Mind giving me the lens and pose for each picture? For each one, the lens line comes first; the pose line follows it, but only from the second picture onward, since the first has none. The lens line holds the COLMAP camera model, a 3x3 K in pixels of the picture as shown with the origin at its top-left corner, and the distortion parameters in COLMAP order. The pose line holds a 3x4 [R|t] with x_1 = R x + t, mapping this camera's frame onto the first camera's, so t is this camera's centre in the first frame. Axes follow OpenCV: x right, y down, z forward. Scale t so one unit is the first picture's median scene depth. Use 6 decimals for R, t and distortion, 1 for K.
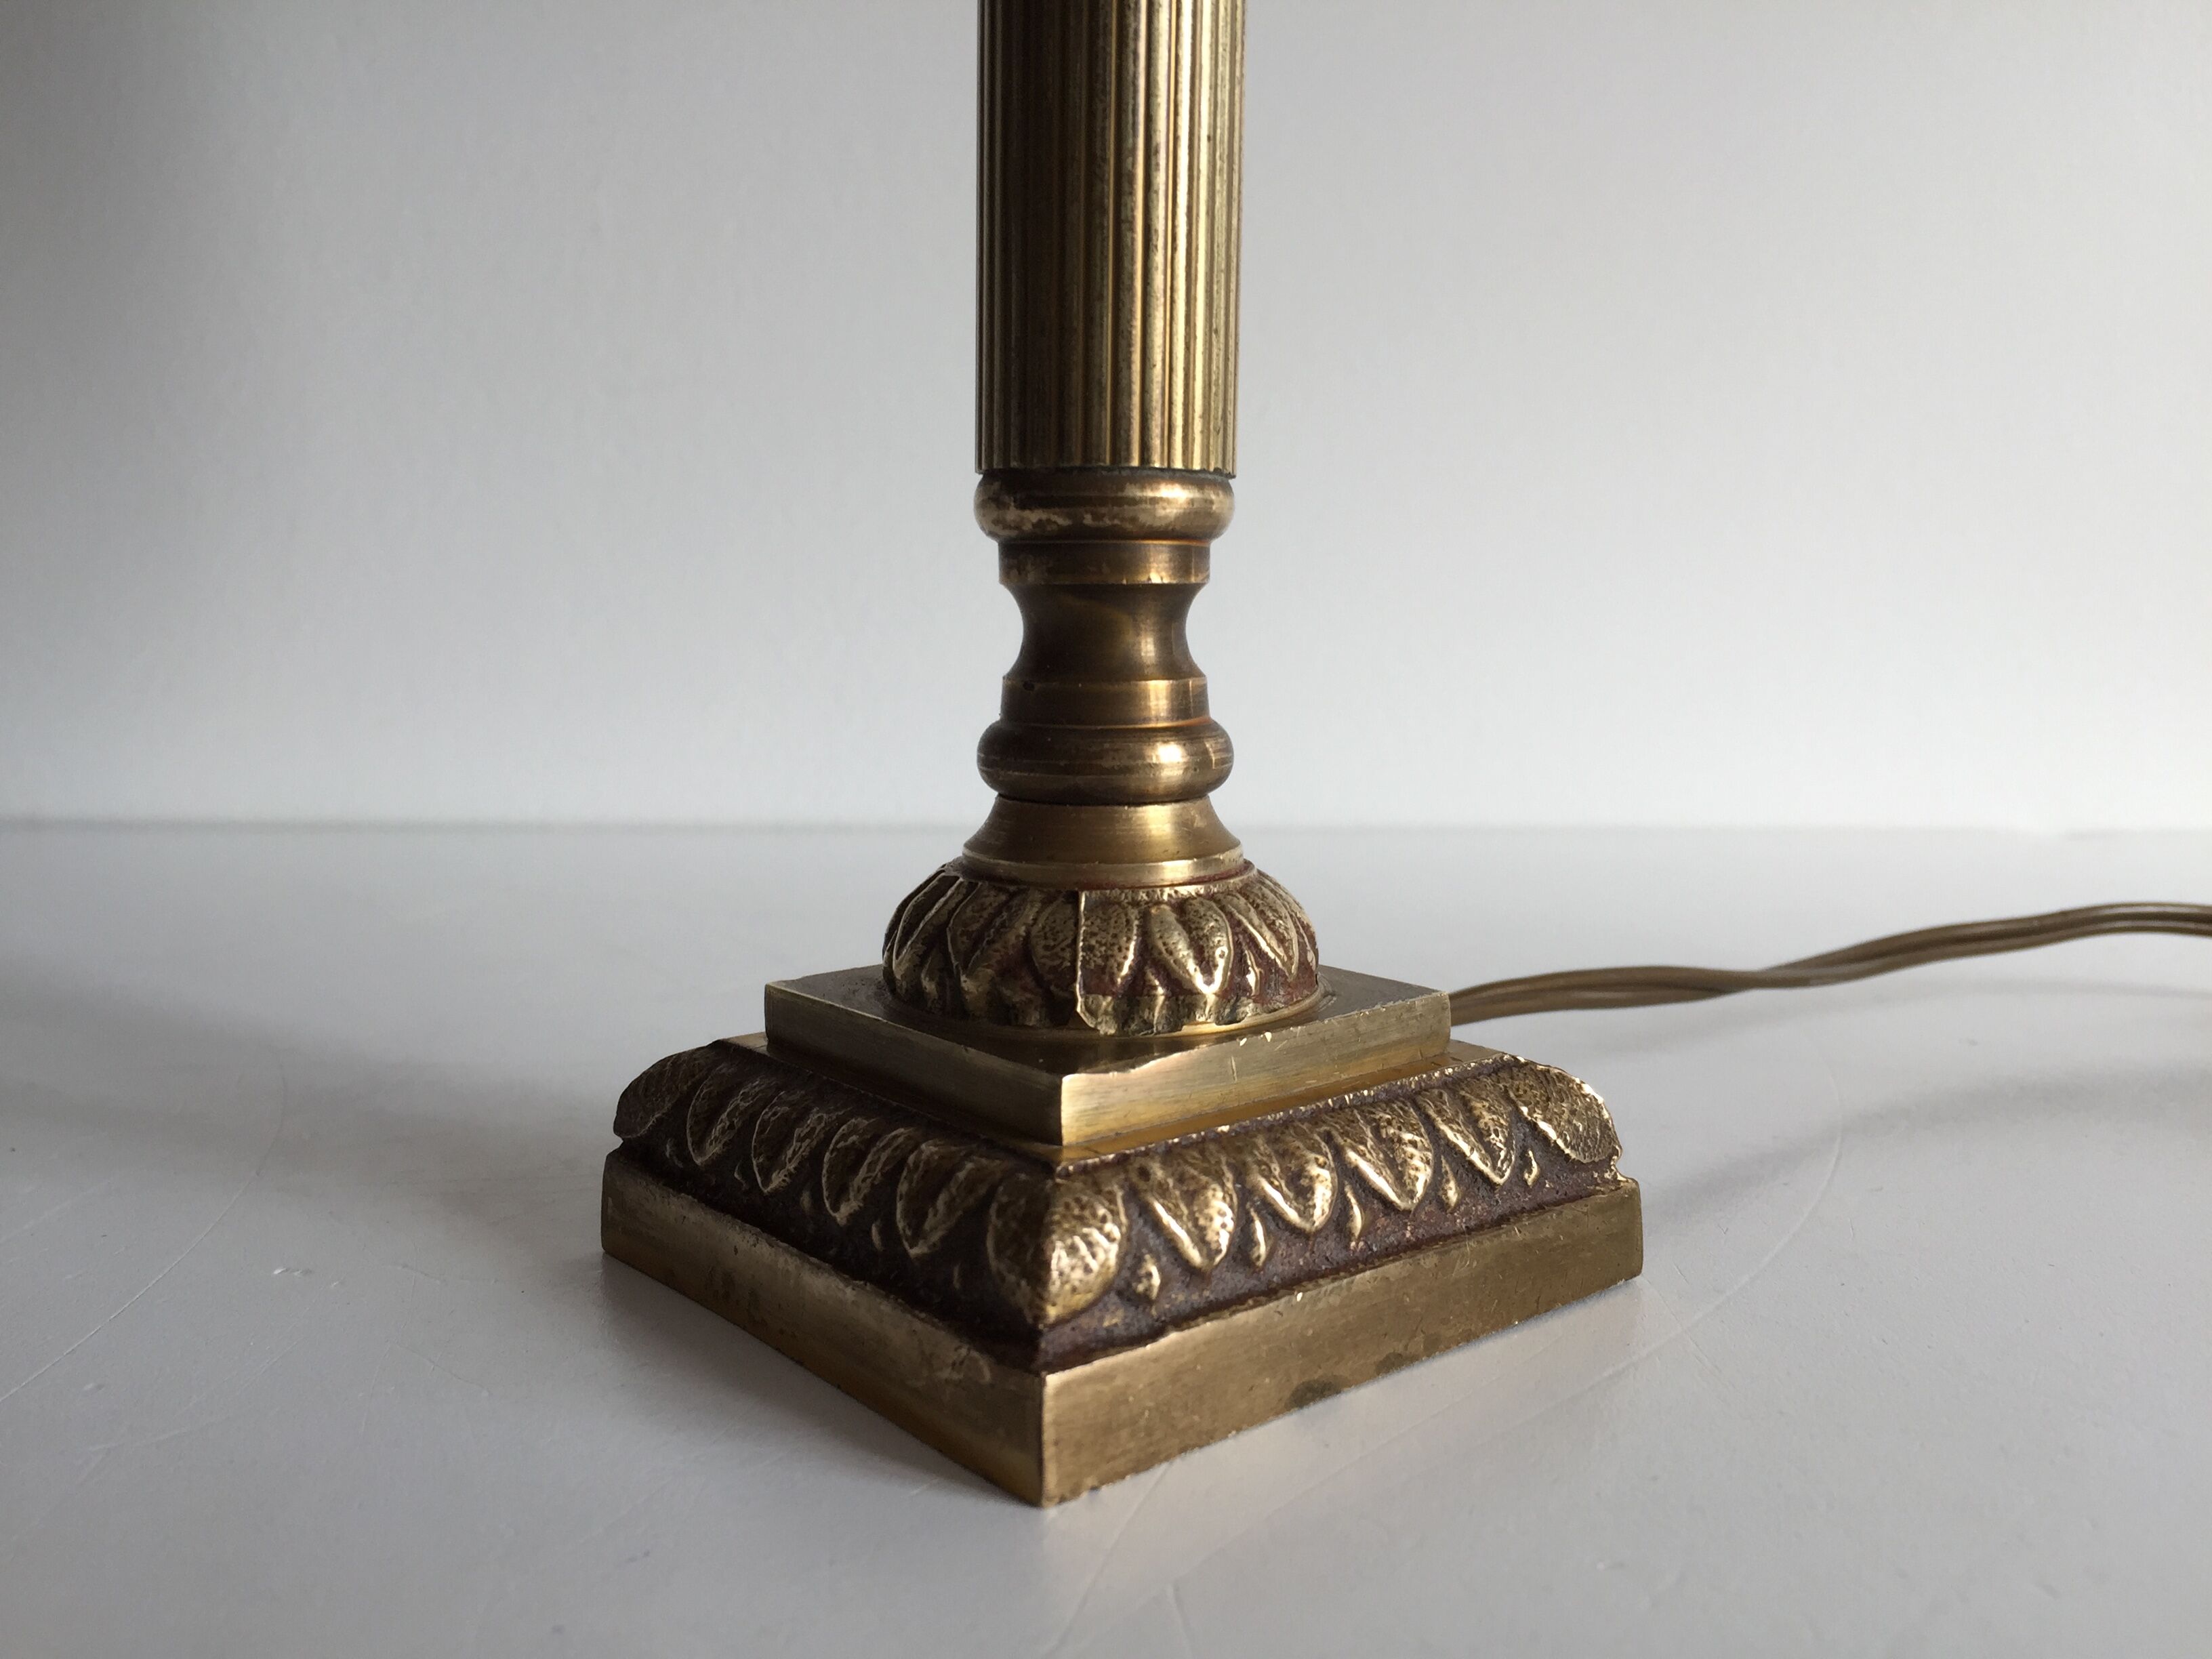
lens RADIAL K [[1924.0, 0, 1106.4], [0, 1924.0, 840.9], [0, 0, 1]] dist [0.064732, -0.000308]
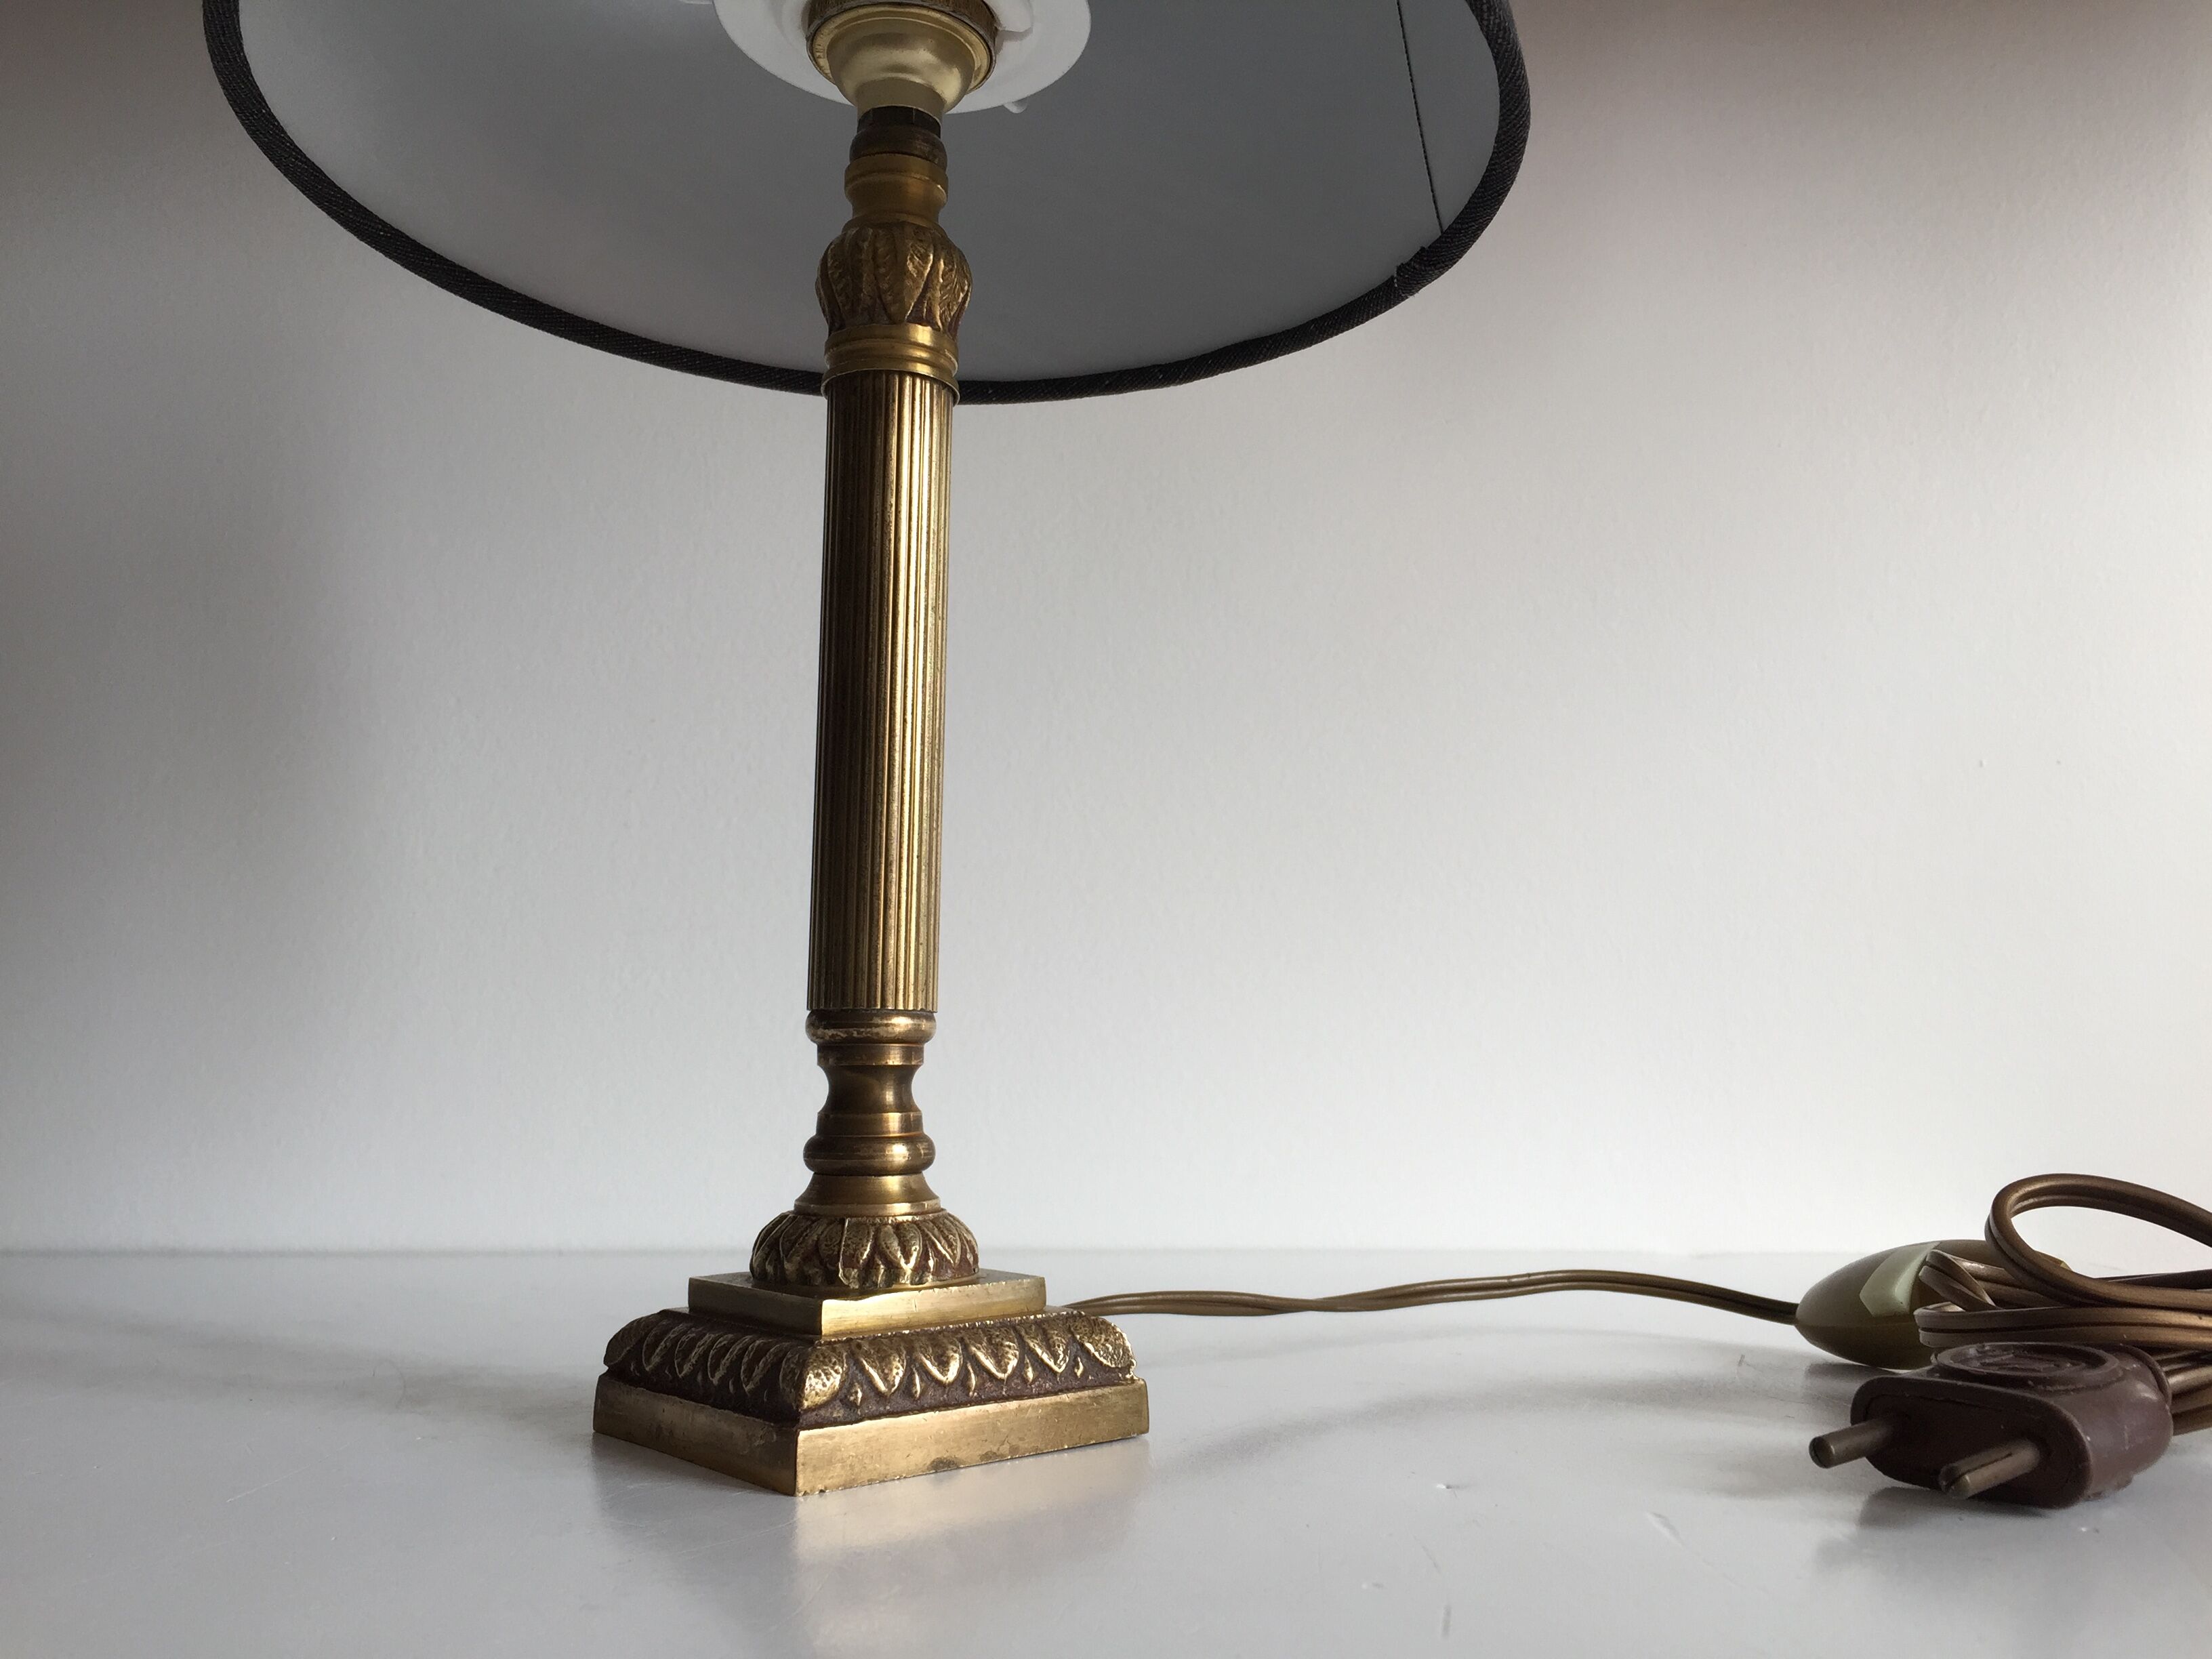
lens RADIAL K [[1924.0, 0, 1106.4], [0, 1924.0, 840.9], [0, 0, 1]] dist [0.064732, -0.000308]
pose [[0.999988, -0.003544, -0.003278, 0.266987], [0.002616, 0.968496, -0.249014, 0.147959], [0.004058, 0.249003, 0.968494, -1.050643]]
